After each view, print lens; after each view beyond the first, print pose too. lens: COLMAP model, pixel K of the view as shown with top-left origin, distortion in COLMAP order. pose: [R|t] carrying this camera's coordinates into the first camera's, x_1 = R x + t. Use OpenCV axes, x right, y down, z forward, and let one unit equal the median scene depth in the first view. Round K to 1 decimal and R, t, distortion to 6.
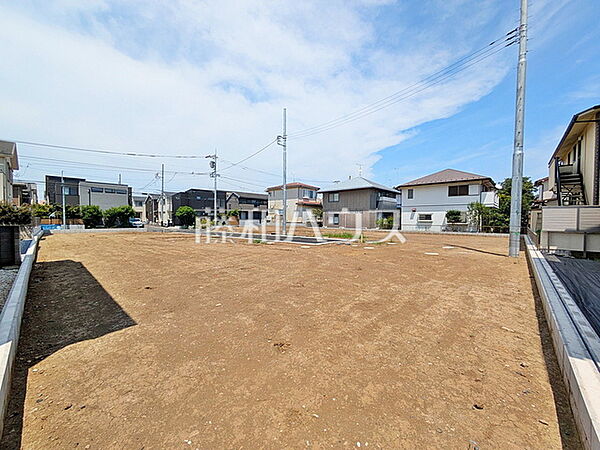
lens RADIAL K [[237.0, 0, 300.0], [0, 237.0, 225.0], [0, 0, 1]] dist [0.002808, 0.000618]
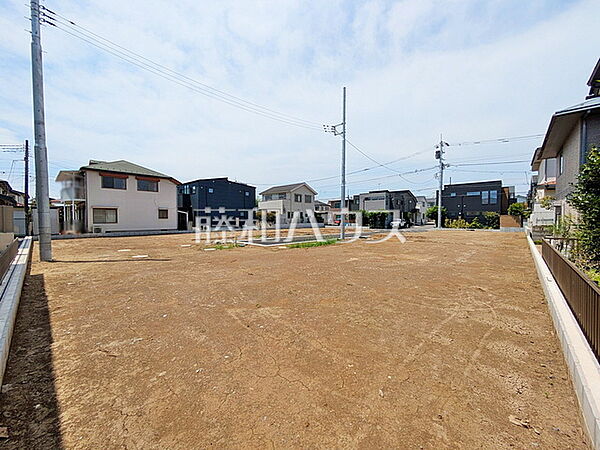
lens RADIAL K [[237.0, 0, 300.0], [0, 237.0, 225.0], [0, 0, 1]] dist [0.002808, 0.000618]
pose [[0.005708, 0.028987, -0.999563, 0.691403], [-0.033080, 0.999038, 0.028783, -0.012257], [0.999436, 0.032901, 0.006661, 0.719568]]
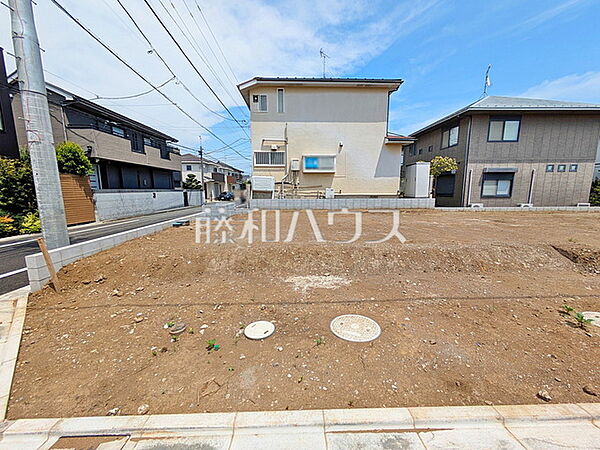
lens RADIAL K [[237.0, 0, 300.0], [0, 237.0, 225.0], [0, 0, 1]] dist [0.002808, 0.000618]
pose [[0.715011, -0.100155, 0.691902, -0.493892], [0.026204, 0.992829, 0.116636, -0.018218], [-0.698622, -0.065266, 0.712508, 1.178950]]
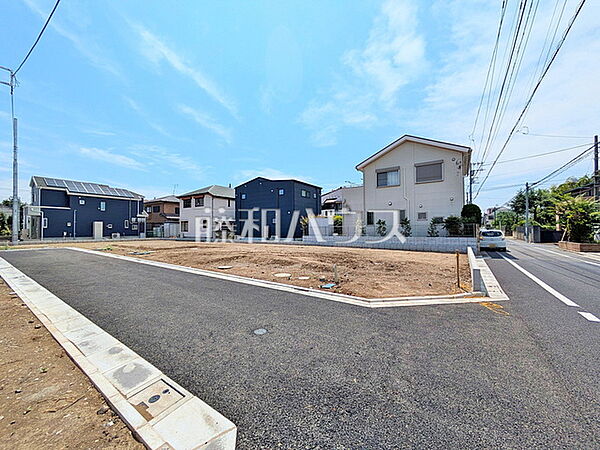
lens RADIAL K [[237.0, 0, 300.0], [0, 237.0, 225.0], [0, 0, 1]] dist [0.002808, 0.000618]
pose [[-0.989378, 0.005795, -0.145250, -0.545429], [0.003358, 0.999850, 0.017016, -0.024494], [0.145327, 0.016348, -0.989249, 1.338012]]
